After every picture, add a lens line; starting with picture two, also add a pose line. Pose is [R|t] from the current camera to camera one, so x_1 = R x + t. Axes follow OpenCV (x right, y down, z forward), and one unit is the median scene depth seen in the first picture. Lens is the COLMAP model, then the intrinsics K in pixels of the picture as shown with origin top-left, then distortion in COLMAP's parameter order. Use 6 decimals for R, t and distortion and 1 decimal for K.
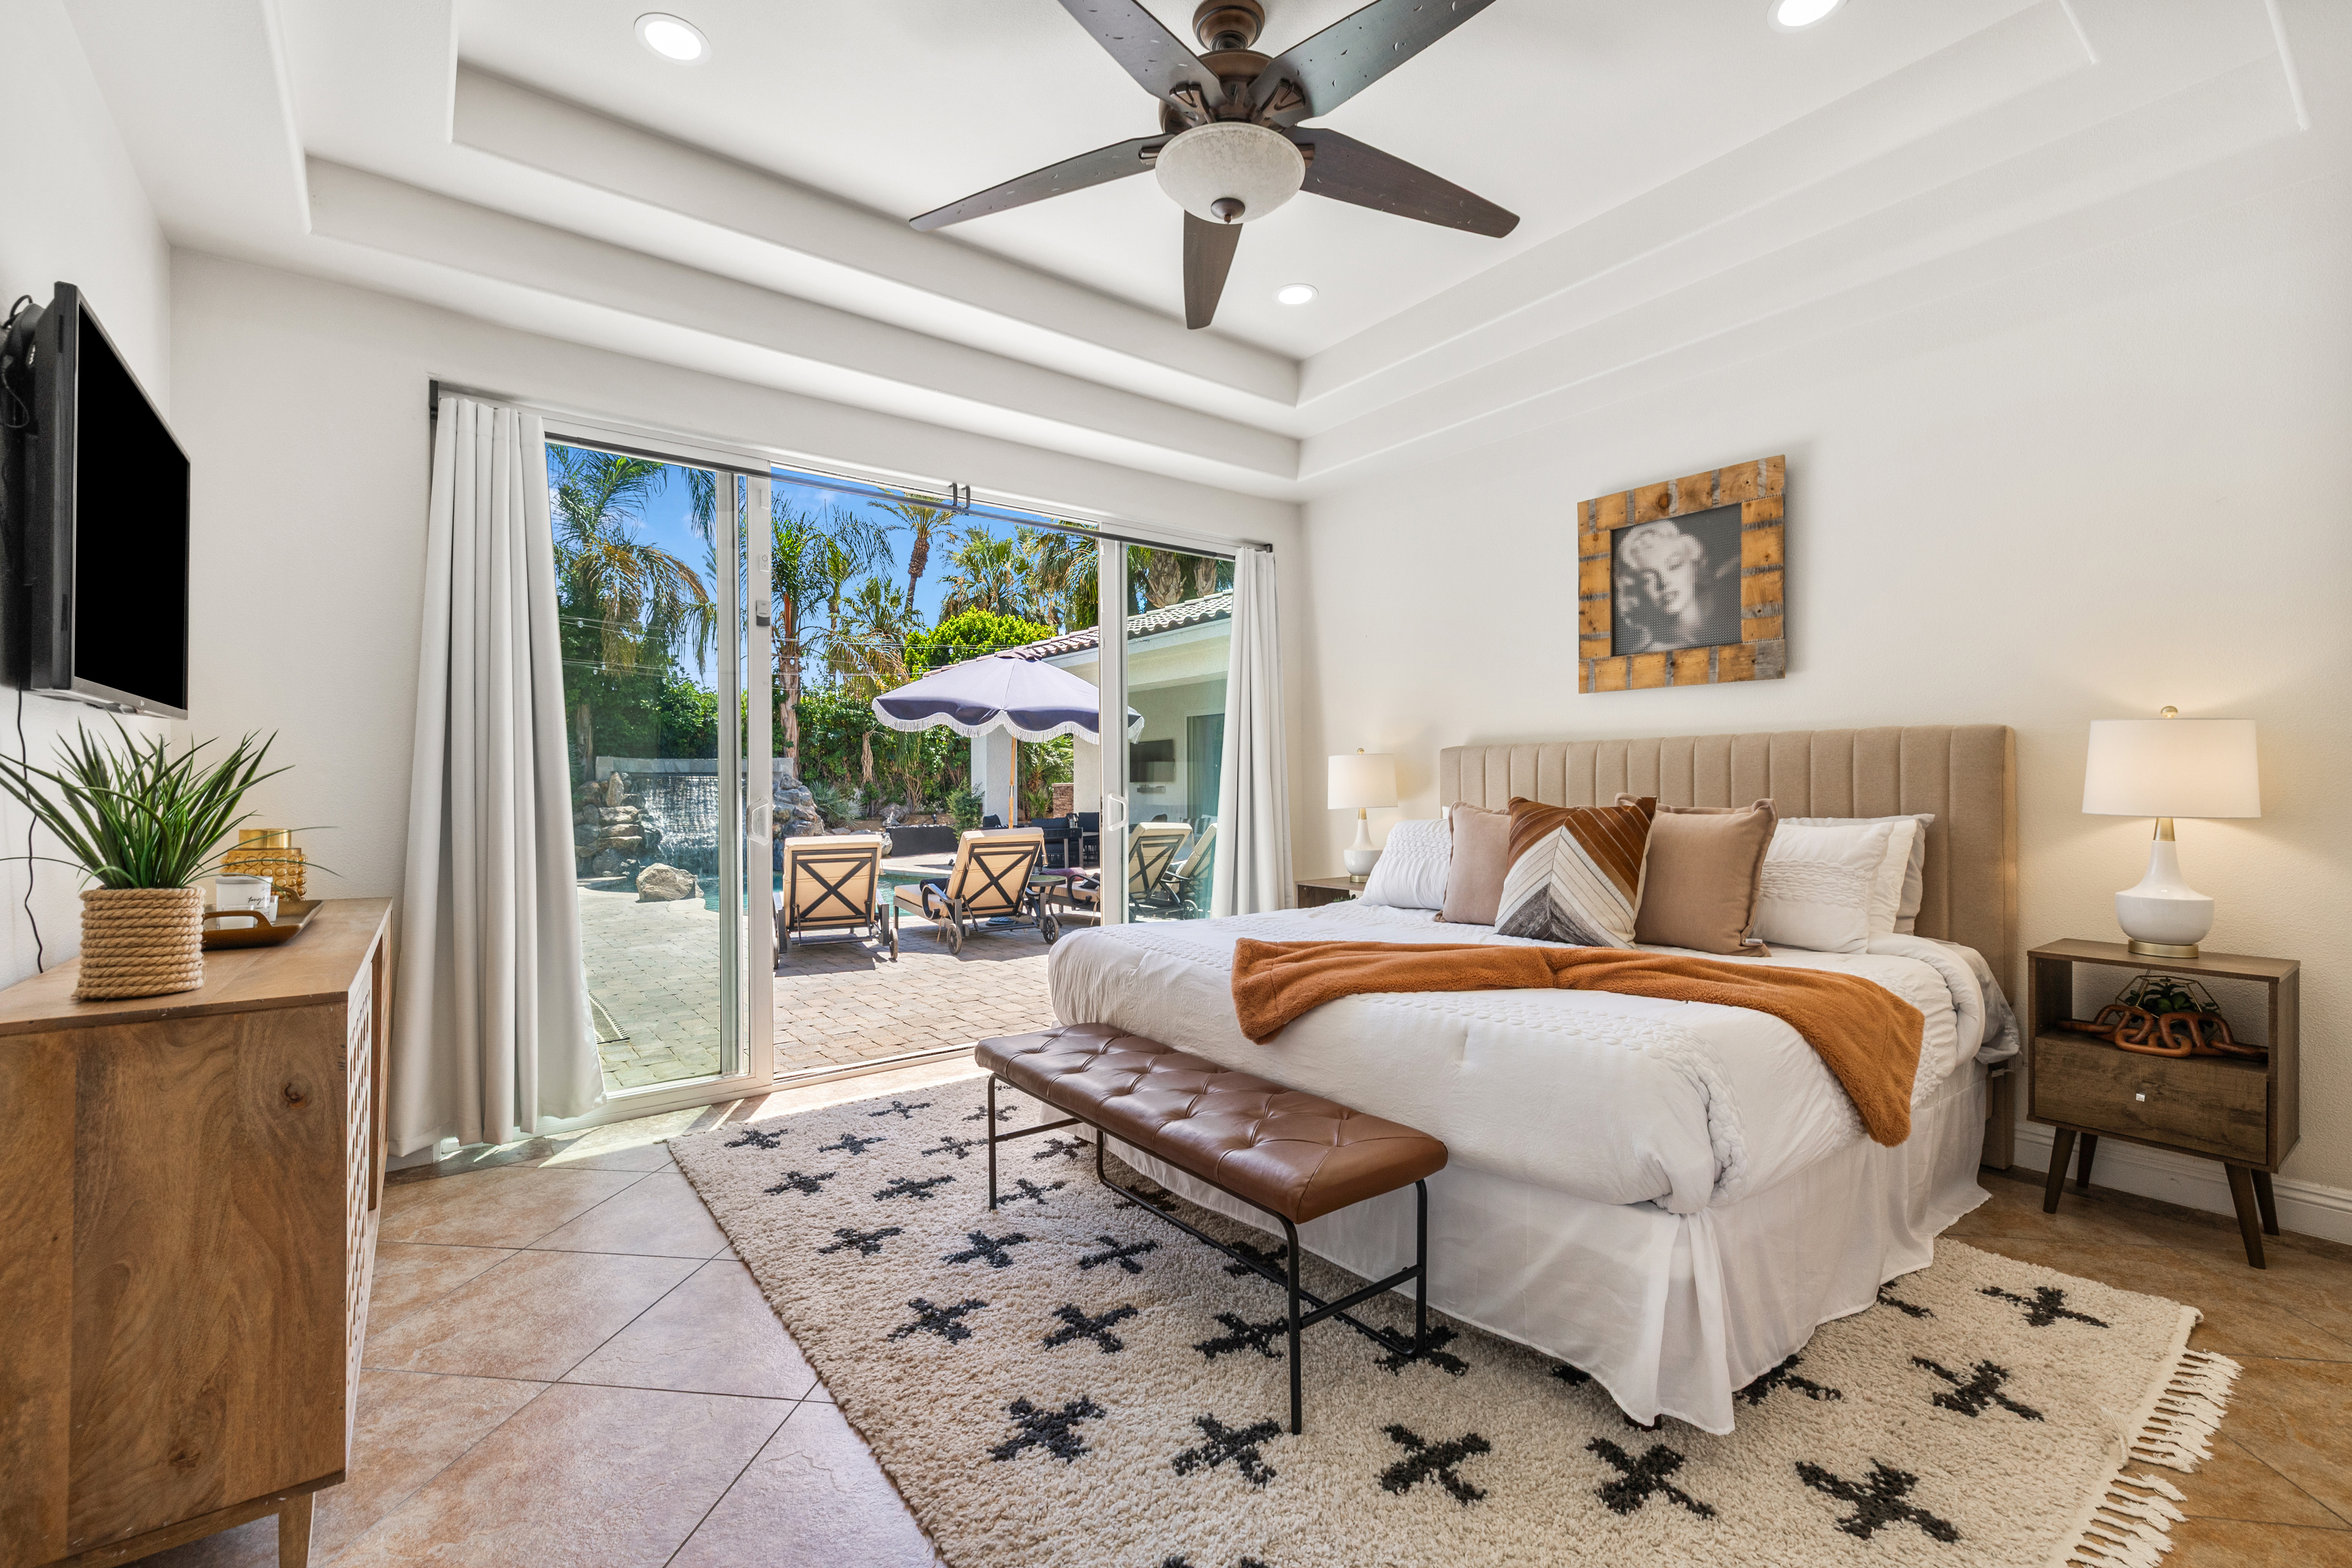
lens RADIAL K [[1009.9, 0, 1165.0], [0, 1009.9, 782.0], [0, 0, 1]] dist [0.002467, -0.000512]
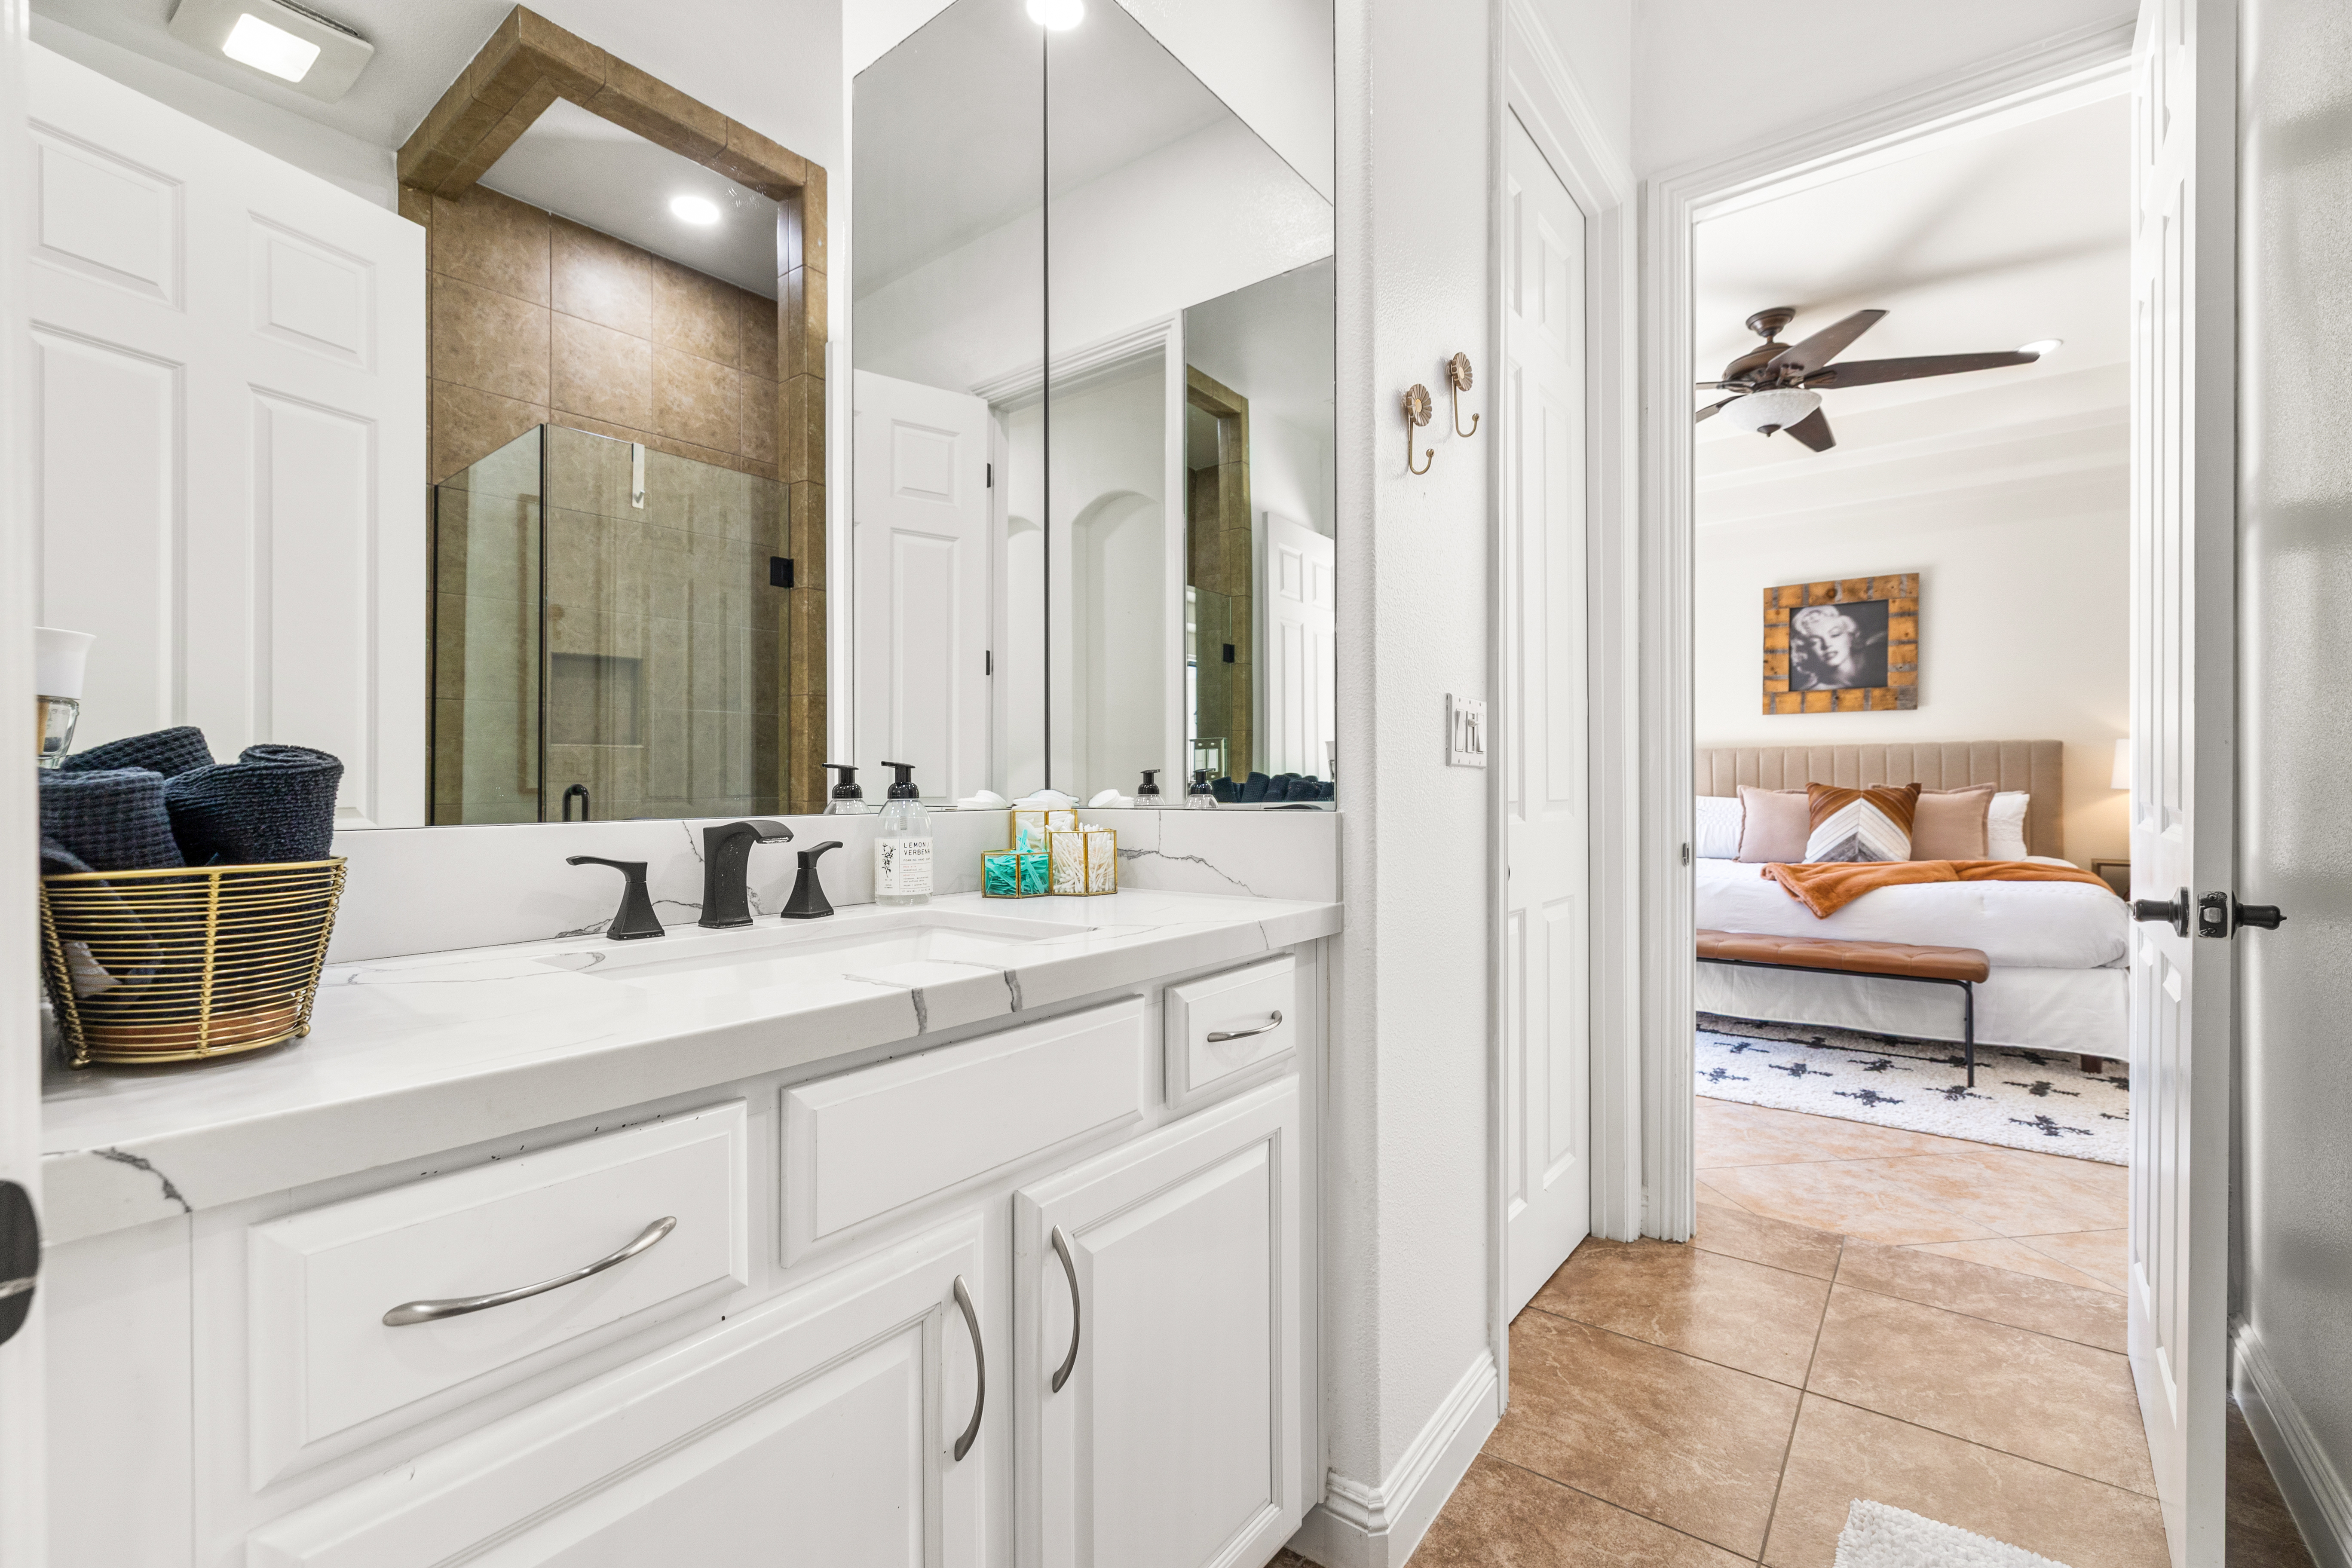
lens RADIAL K [[1009.9, 0, 1182.1], [0, 1009.9, 796.3], [0, 0, 1]] dist [0.002467, -0.000512]
pose [[0.964687, -0.003042, 0.263380, -0.887755], [0.000512, 0.999953, 0.009674, 0.019437], [-0.263397, -0.009198, 0.964644, -0.242672]]
